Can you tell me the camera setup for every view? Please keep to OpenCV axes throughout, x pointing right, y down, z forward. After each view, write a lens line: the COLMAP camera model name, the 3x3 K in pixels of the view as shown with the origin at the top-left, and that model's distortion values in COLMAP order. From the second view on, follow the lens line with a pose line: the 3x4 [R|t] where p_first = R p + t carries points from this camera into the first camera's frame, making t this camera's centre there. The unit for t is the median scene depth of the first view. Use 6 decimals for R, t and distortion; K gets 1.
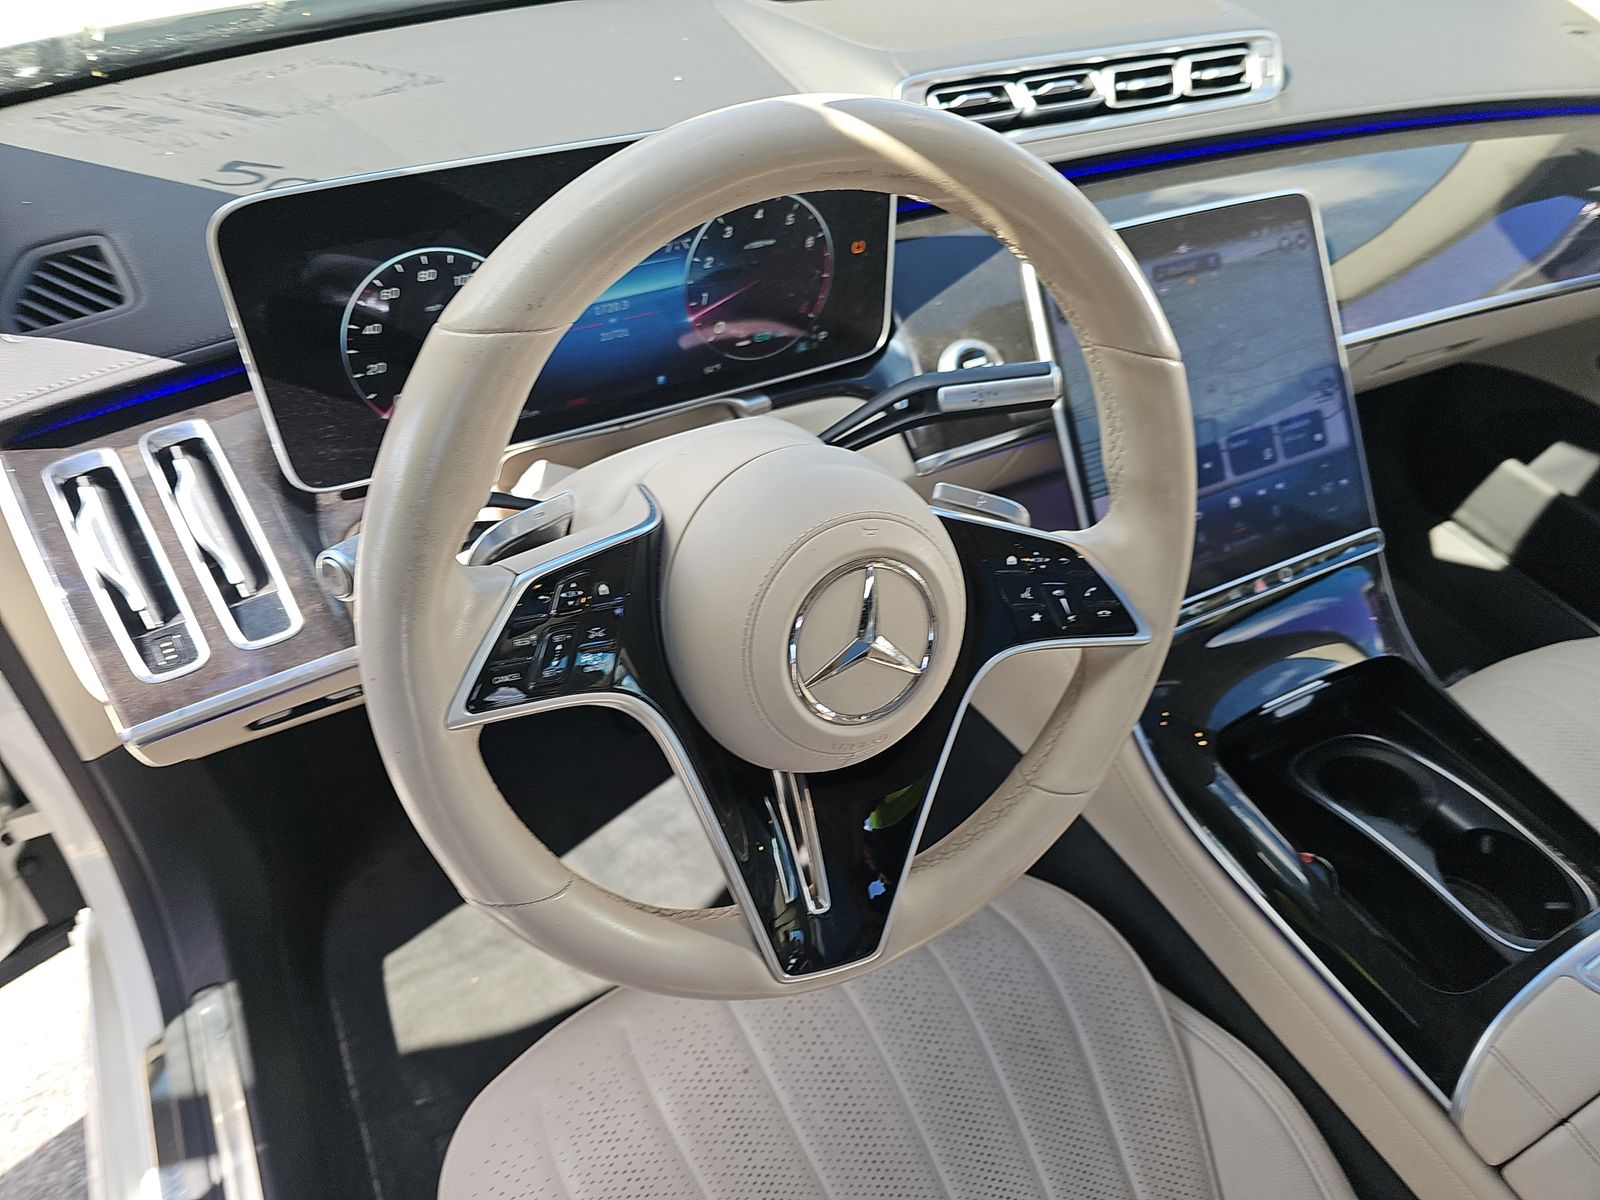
lens RADIAL K [[1130.6, 0, 800.1], [0, 1130.6, 621.0], [0, 0, 1]] dist [0.090952, -0.154215]
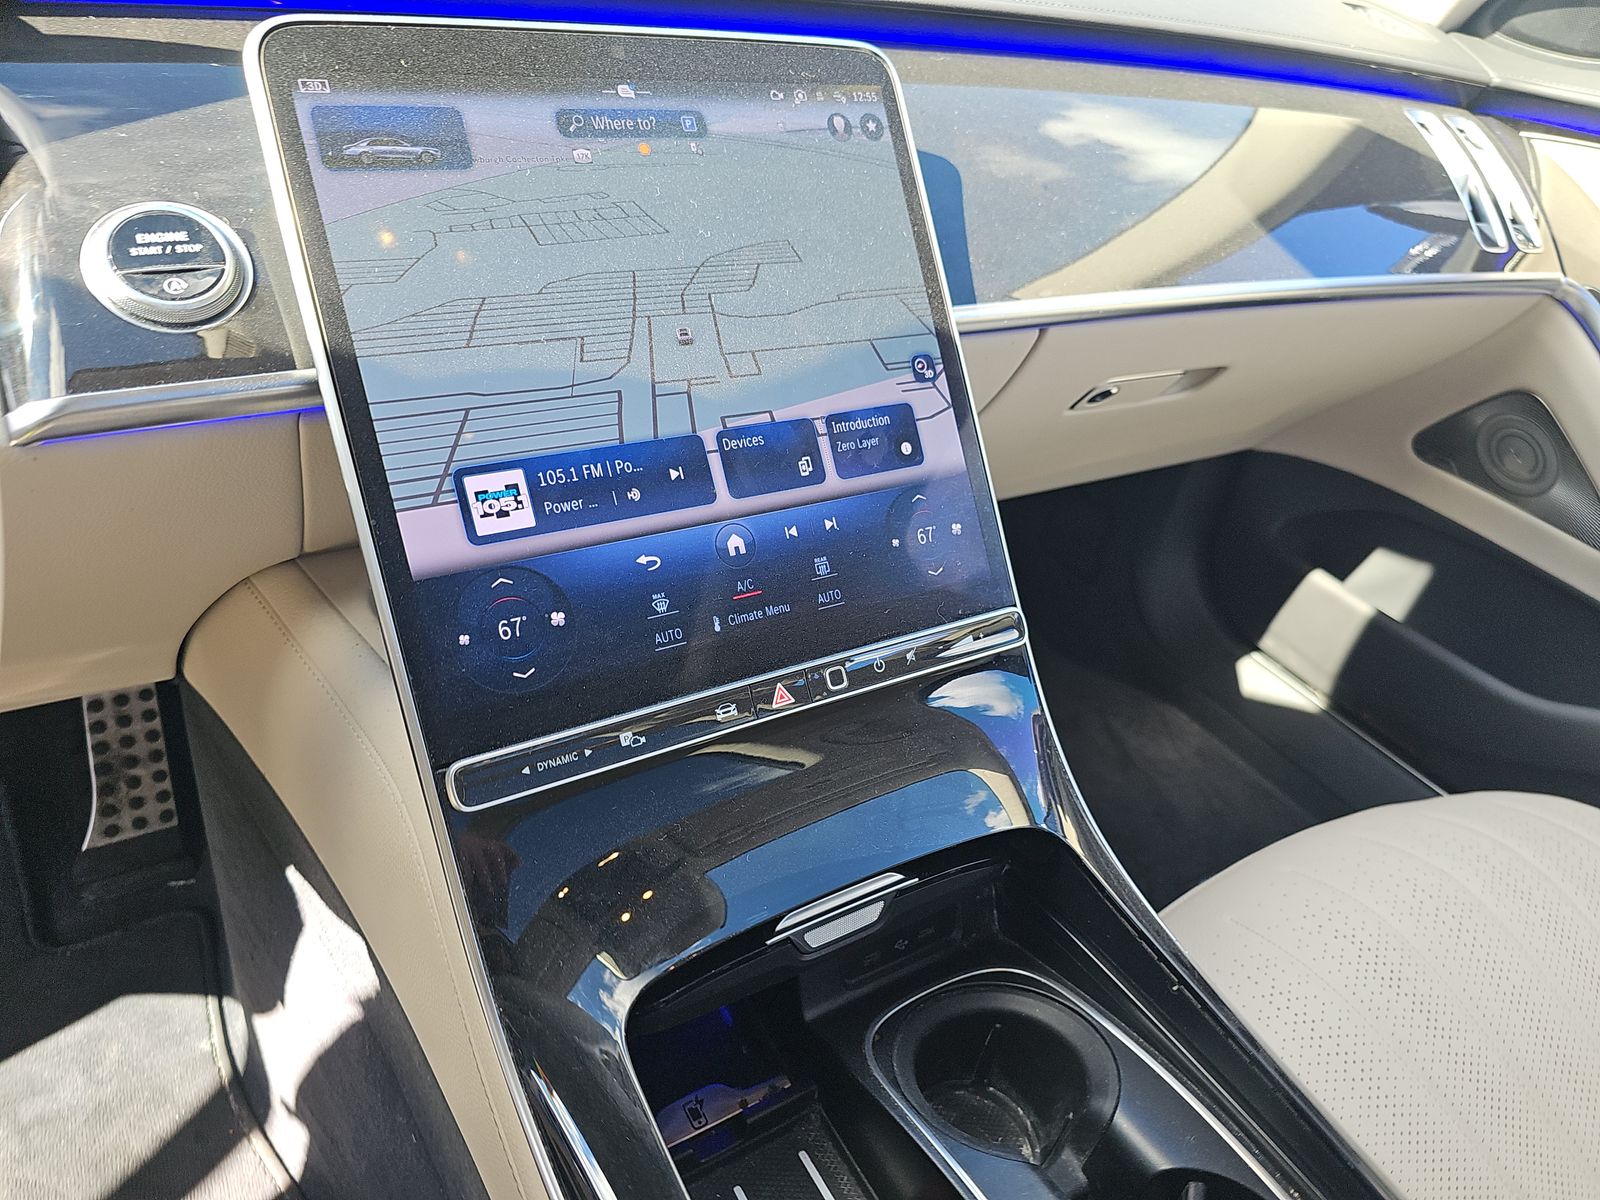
lens RADIAL K [[1130.6, 0, 800.1], [0, 1130.6, 621.0], [0, 0, 1]] dist [0.090952, -0.154215]
pose [[0.996677, 0.020665, 0.078793, 0.366250], [-0.009840, 0.990746, -0.135369, 0.006394], [-0.080862, 0.134144, 0.987657, 0.456871]]
